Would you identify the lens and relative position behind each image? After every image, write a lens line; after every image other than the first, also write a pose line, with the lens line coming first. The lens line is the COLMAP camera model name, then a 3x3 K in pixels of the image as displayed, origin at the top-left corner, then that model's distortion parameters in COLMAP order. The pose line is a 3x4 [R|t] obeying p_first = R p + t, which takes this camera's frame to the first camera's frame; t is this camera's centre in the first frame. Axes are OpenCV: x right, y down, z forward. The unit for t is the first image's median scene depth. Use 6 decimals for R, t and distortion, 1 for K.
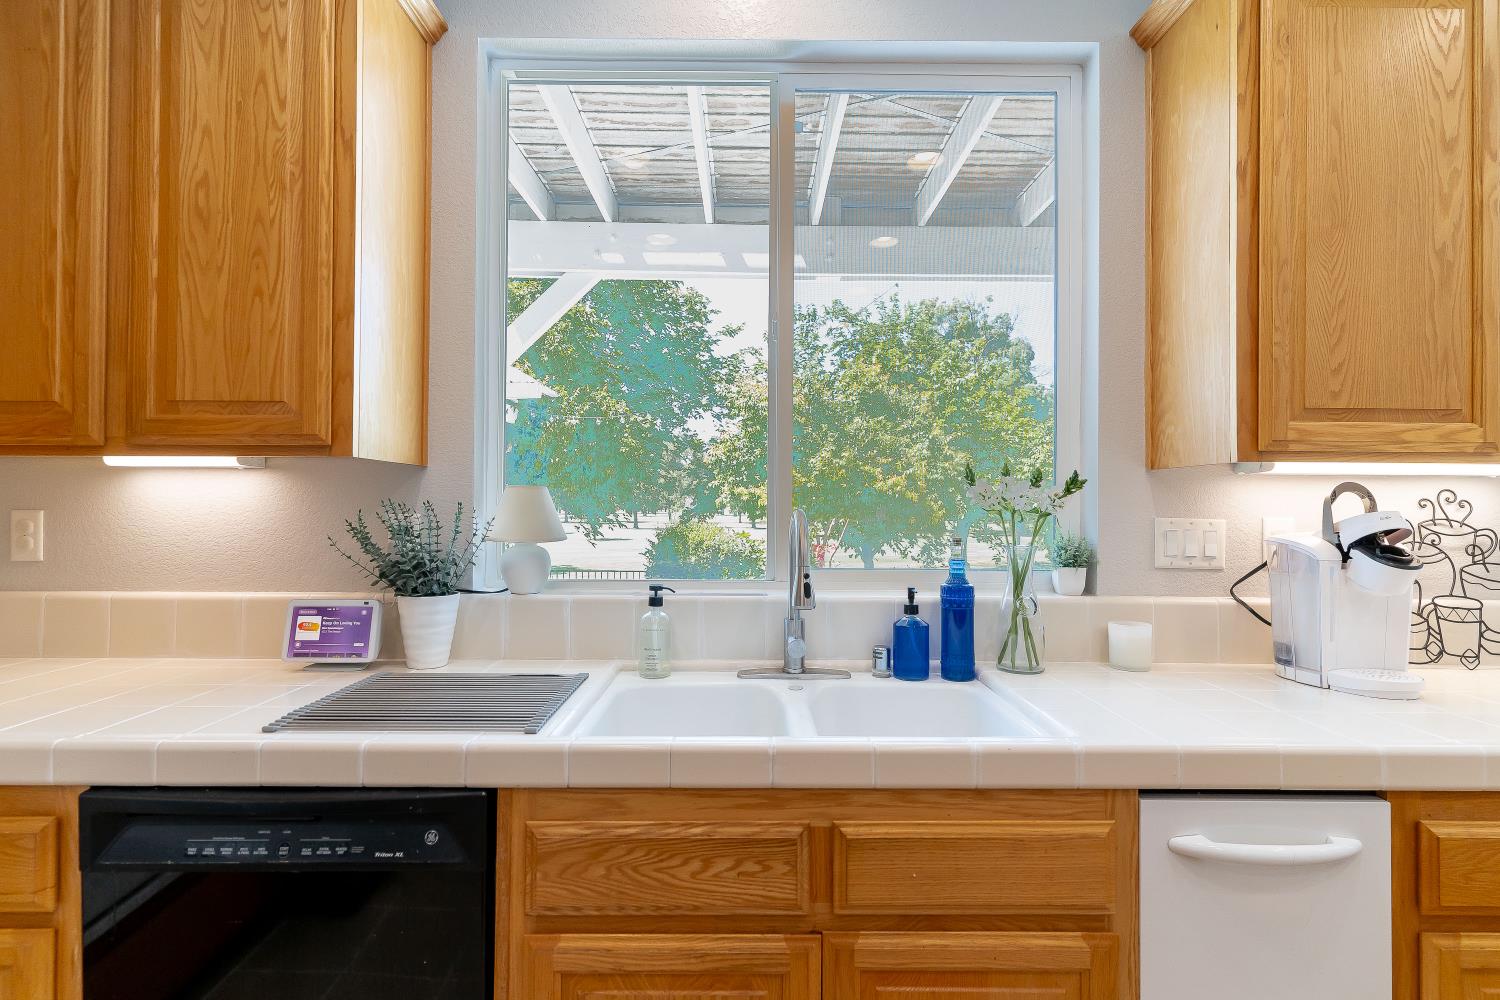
lens RADIAL K [[712.3, 0, 751.8], [0, 712.3, 509.0], [0, 0, 1]] dist [0.002734, 0.000293]
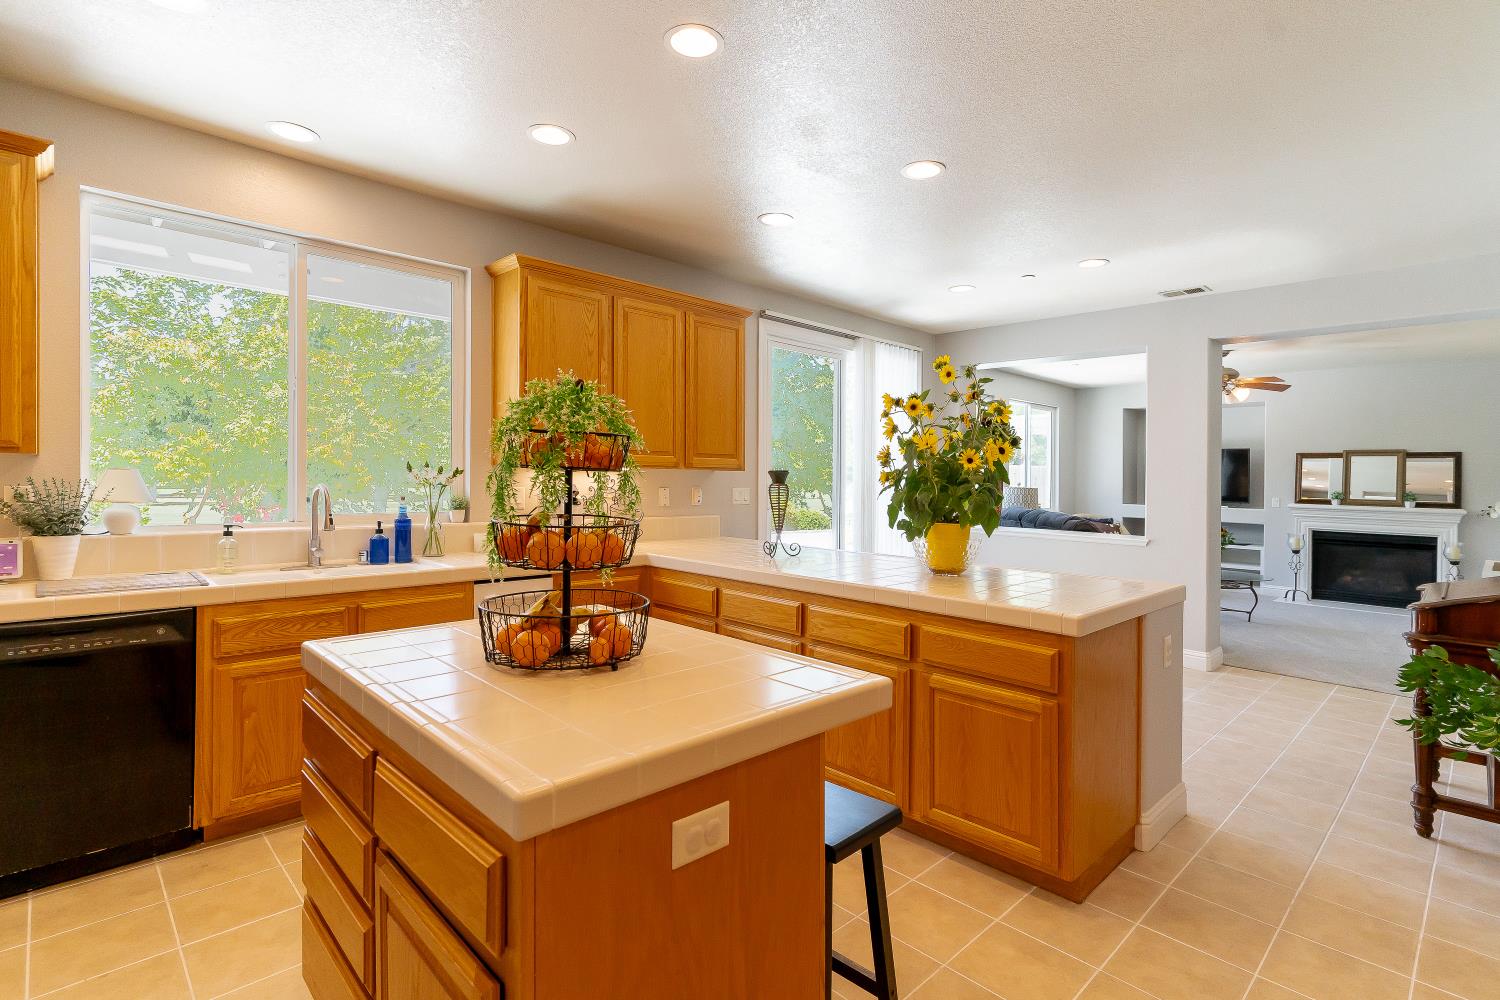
lens RADIAL K [[763.8, 0, 756.1], [0, 763.8, 488.3], [0, 0, 1]] dist [0.020170, 0.000269]
pose [[0.734895, -0.005250, 0.678160, -0.487689], [-0.009364, 0.999796, 0.017887, -0.034724], [-0.678116, -0.019496, 0.734696, -1.389478]]
